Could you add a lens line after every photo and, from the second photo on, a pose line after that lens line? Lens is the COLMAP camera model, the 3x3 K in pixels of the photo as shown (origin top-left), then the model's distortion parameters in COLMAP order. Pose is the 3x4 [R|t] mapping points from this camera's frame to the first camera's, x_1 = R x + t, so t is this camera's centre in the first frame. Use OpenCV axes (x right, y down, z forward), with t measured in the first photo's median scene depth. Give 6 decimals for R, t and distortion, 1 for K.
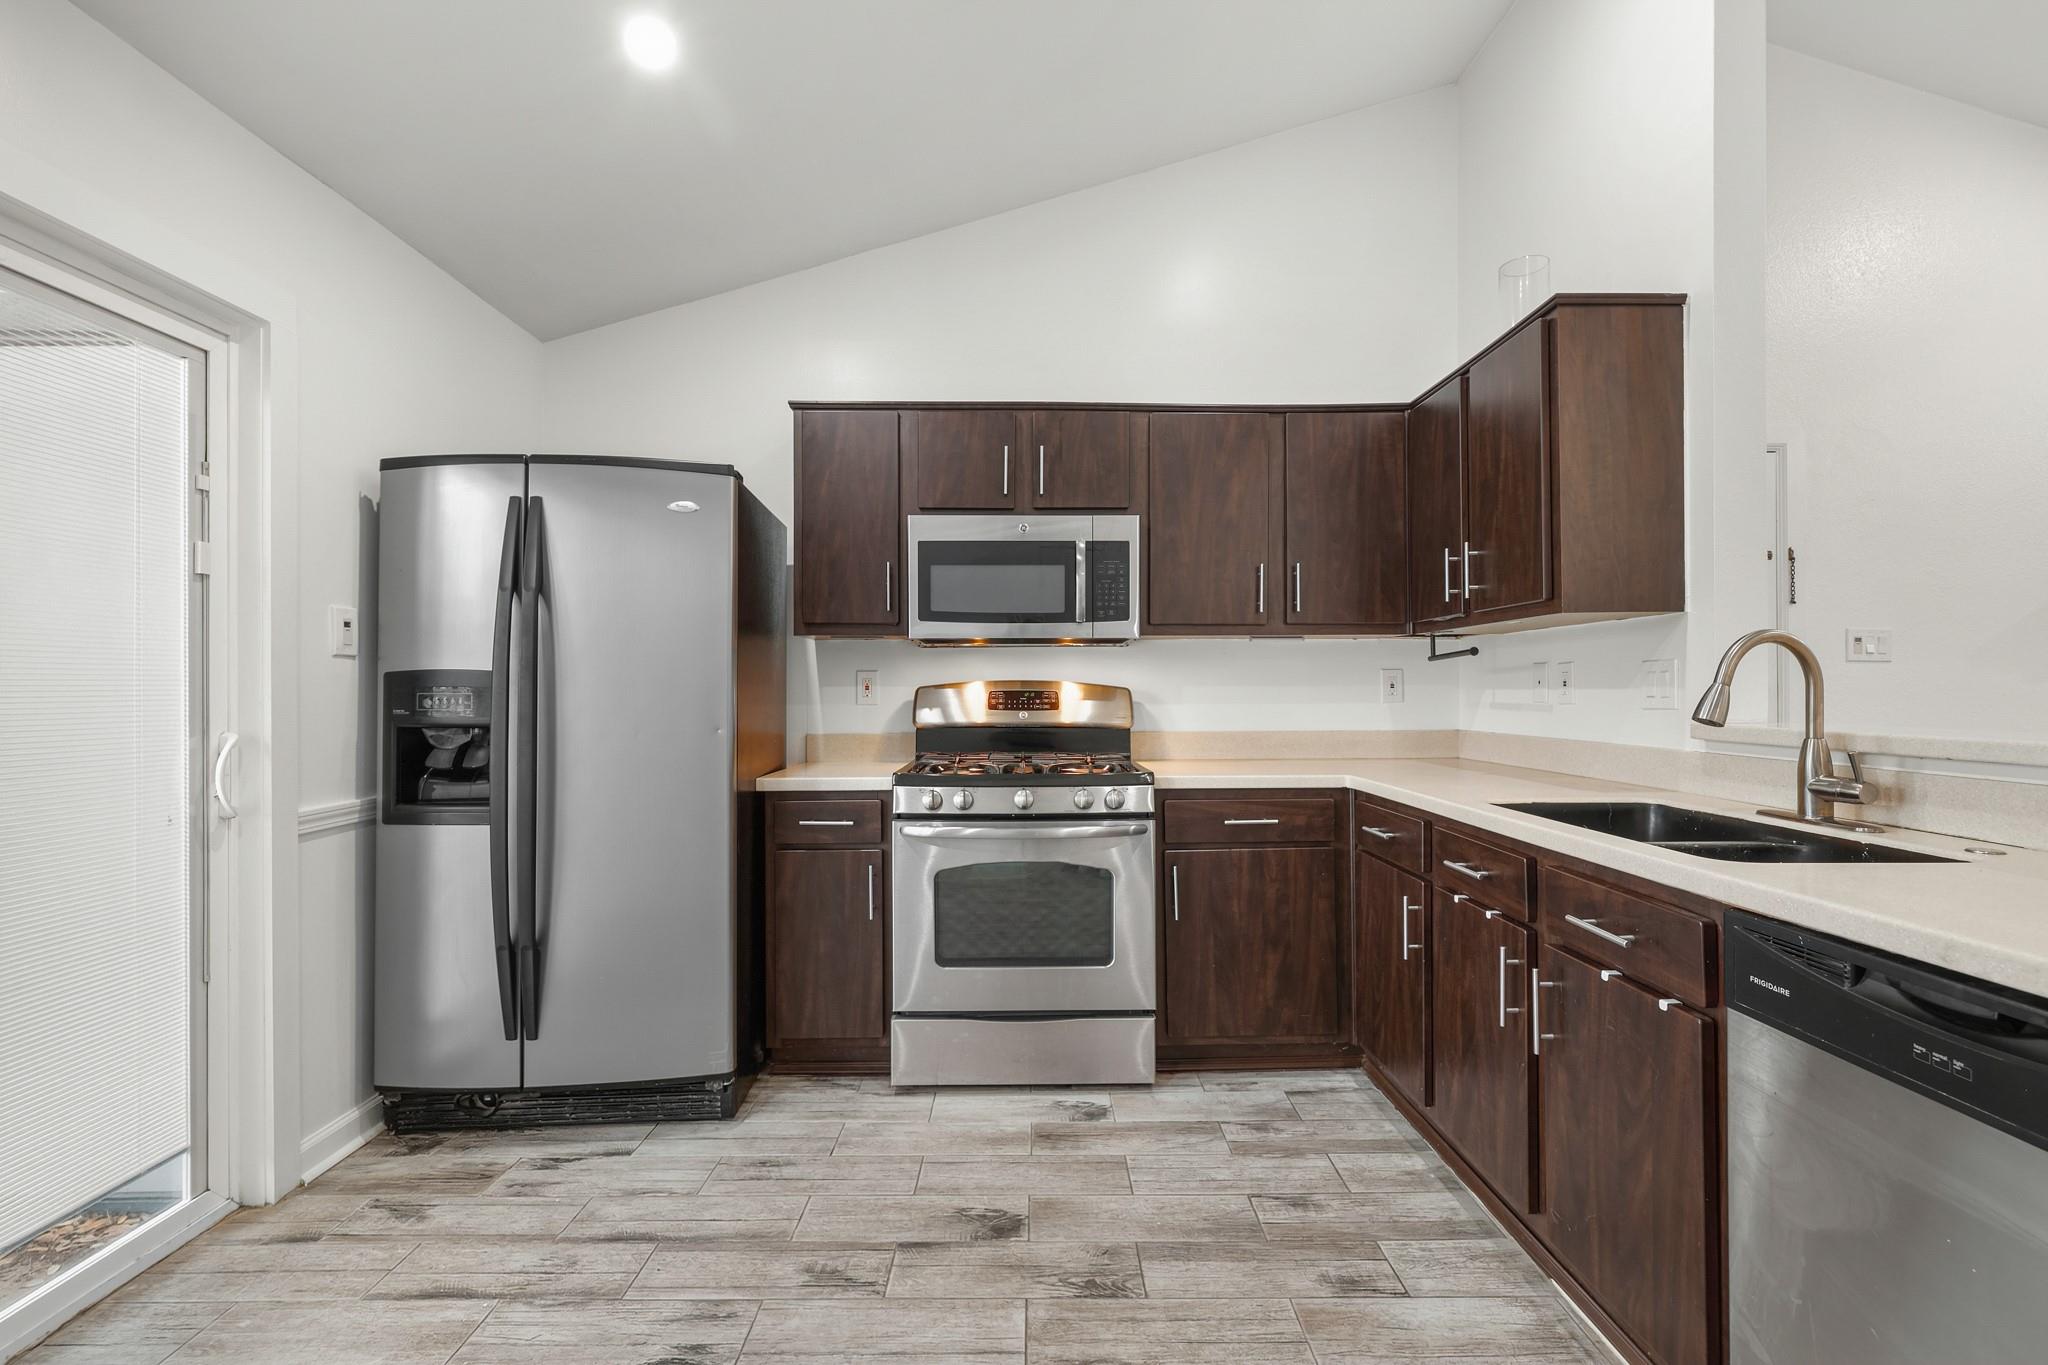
lens RADIAL K [[909.5, 0, 1033.6], [0, 909.5, 682.0], [0, 0, 1]] dist [0.004494, -0.000763]
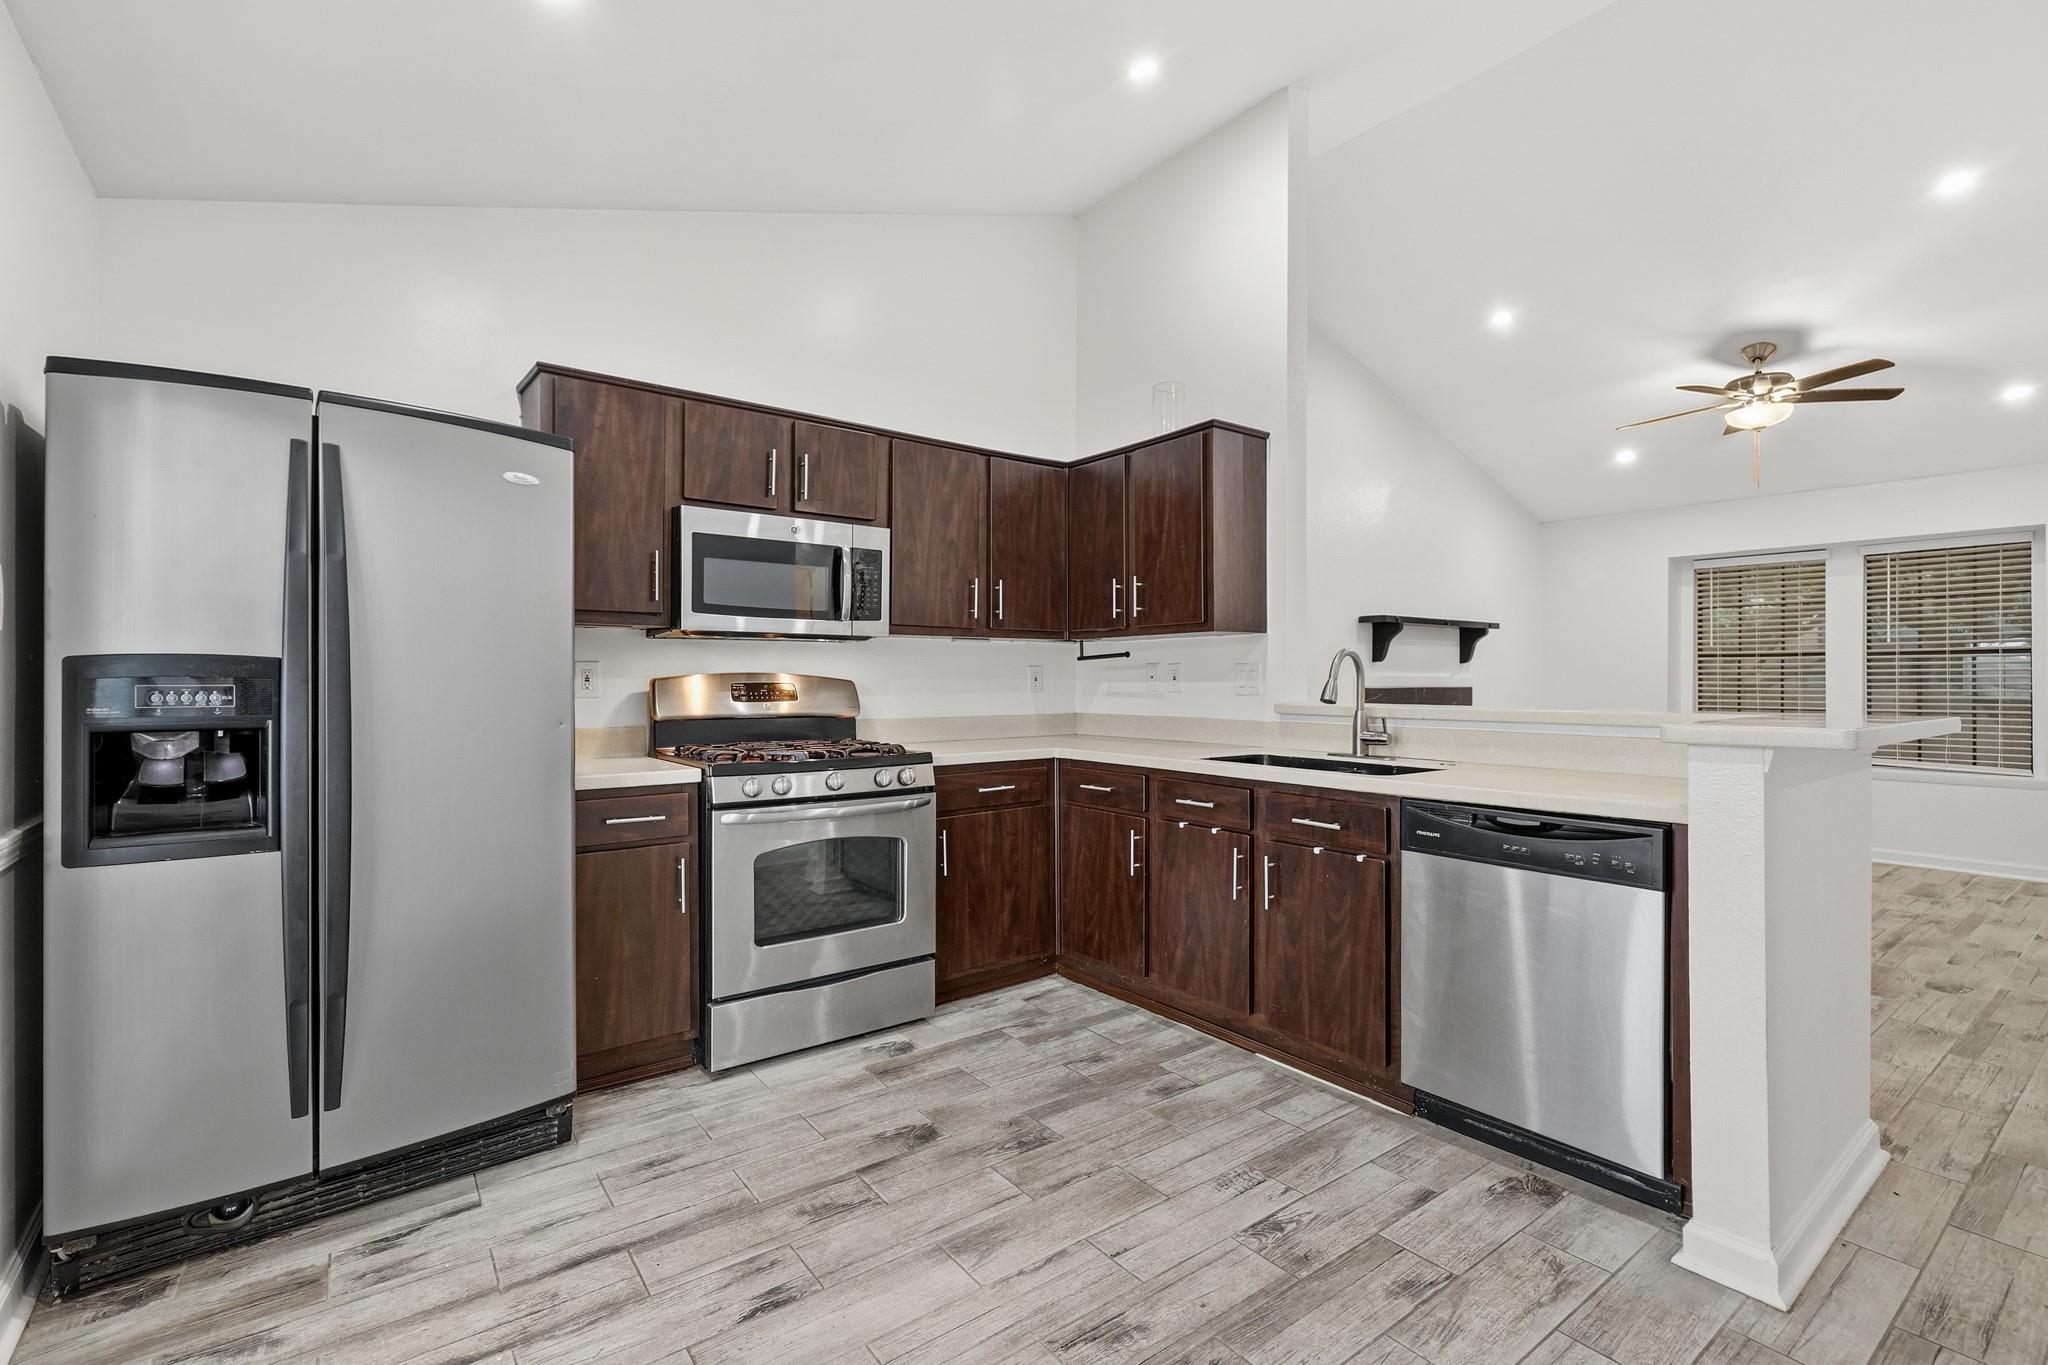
lens RADIAL K [[909.5, 0, 1033.0], [0, 909.5, 682.7], [0, 0, 1]] dist [0.004494, -0.000763]
pose [[0.803906, 0.000530, 0.594756, -0.527810], [-0.004989, 0.999970, 0.005853, 0.001729], [-0.594735, -0.007672, 0.803885, -0.029075]]
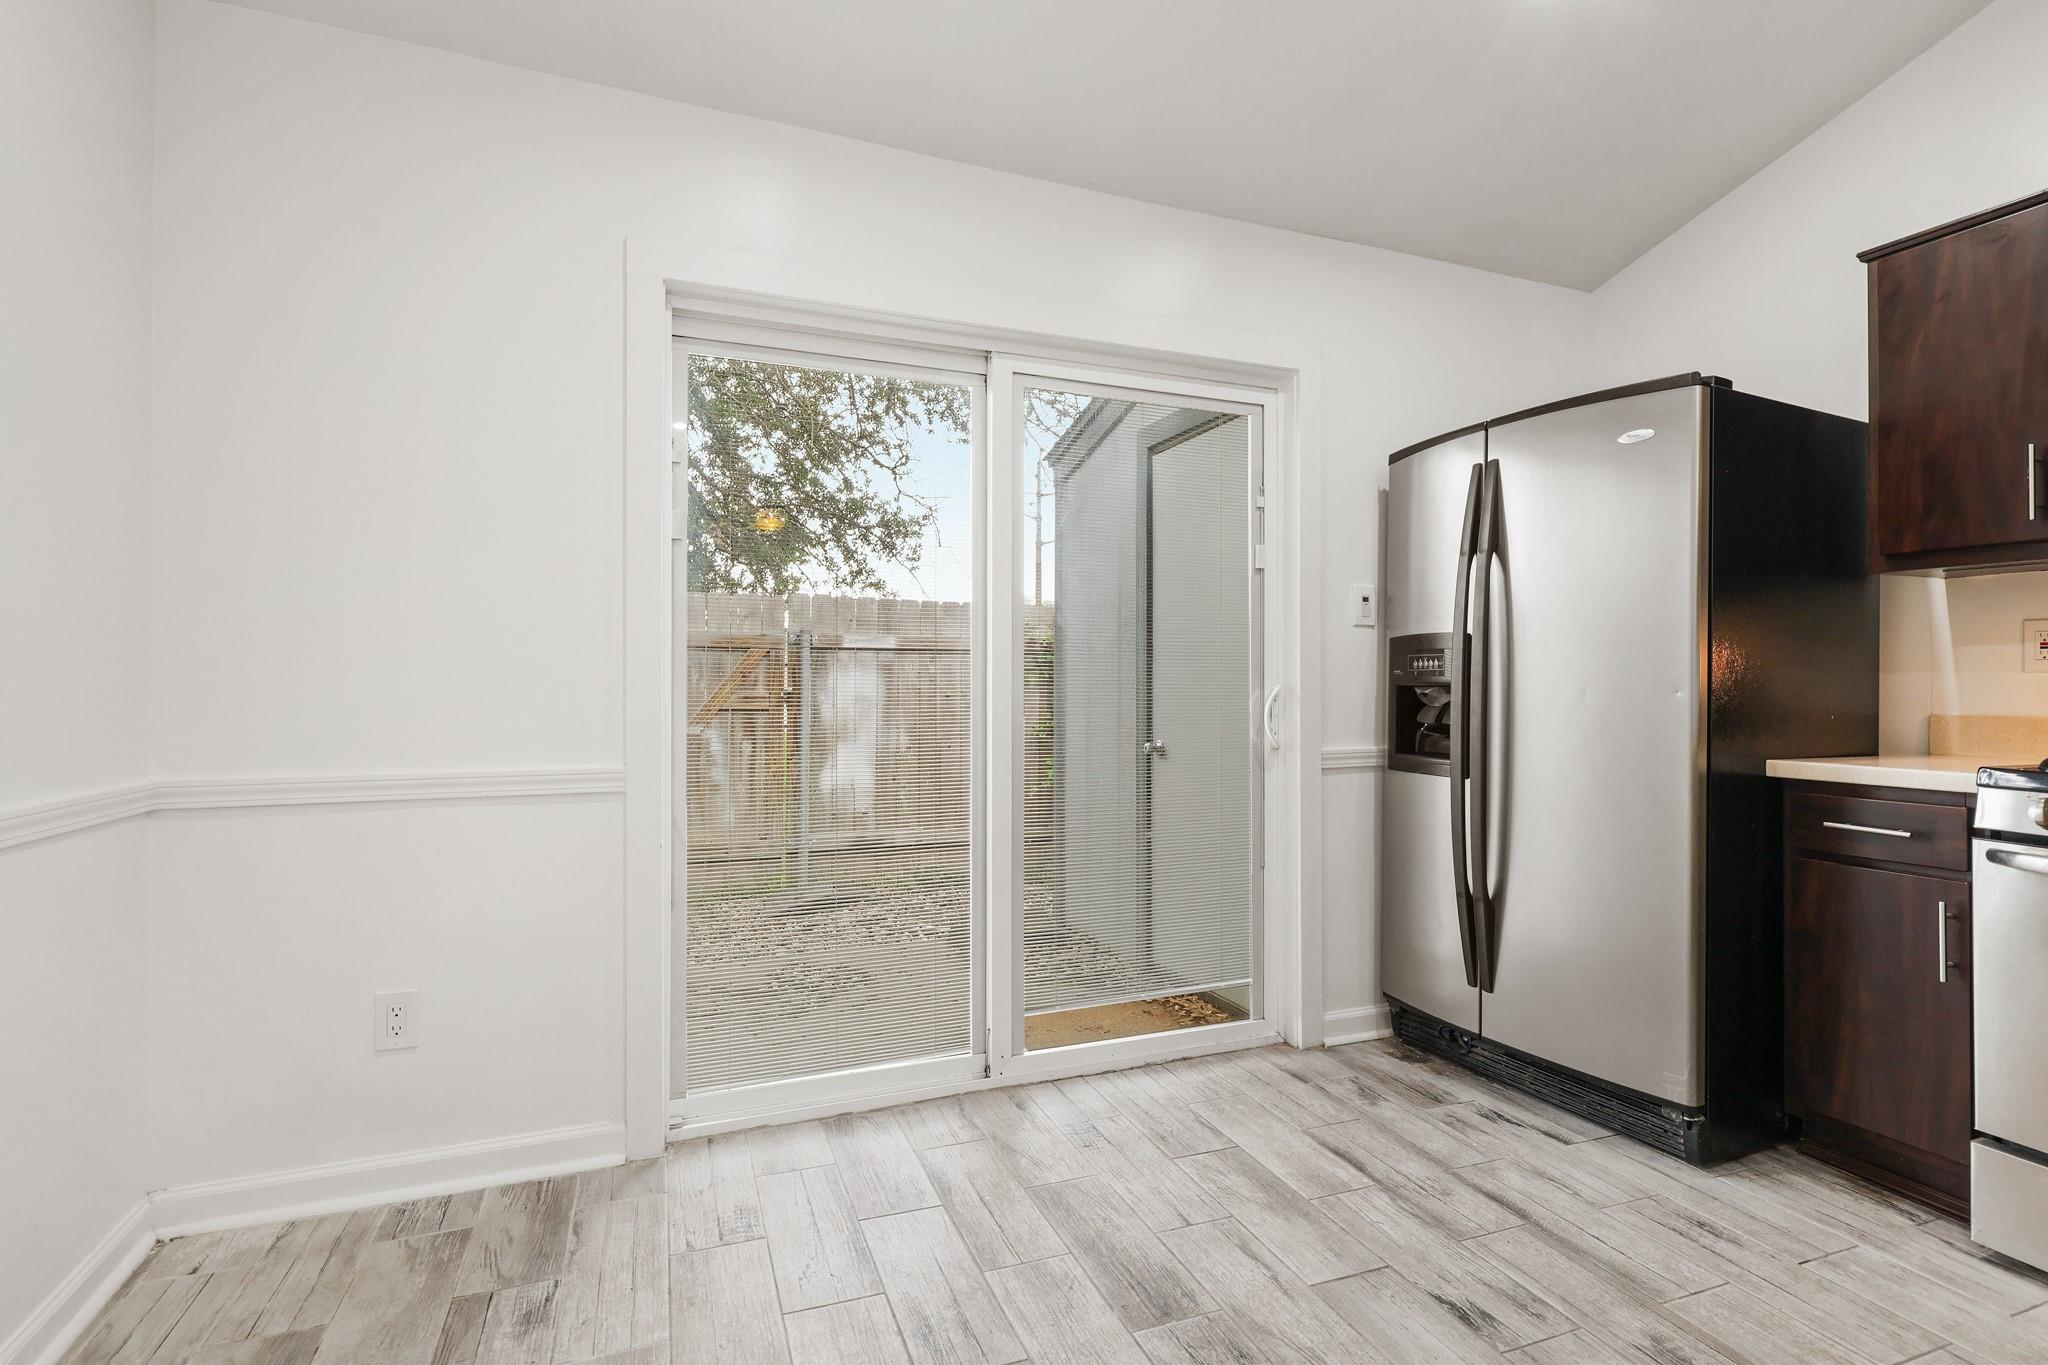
lens RADIAL K [[981.4, 0, 1033.7], [0, 981.4, 679.3], [0, 0, 1]] dist [-0.005486, 0.000606]
pose [[0.360000, -0.001345, -0.932951, 0.289471], [0.001198, 0.999999, -0.000979, 0.042084], [0.932951, -0.000765, 0.360002, 0.128525]]
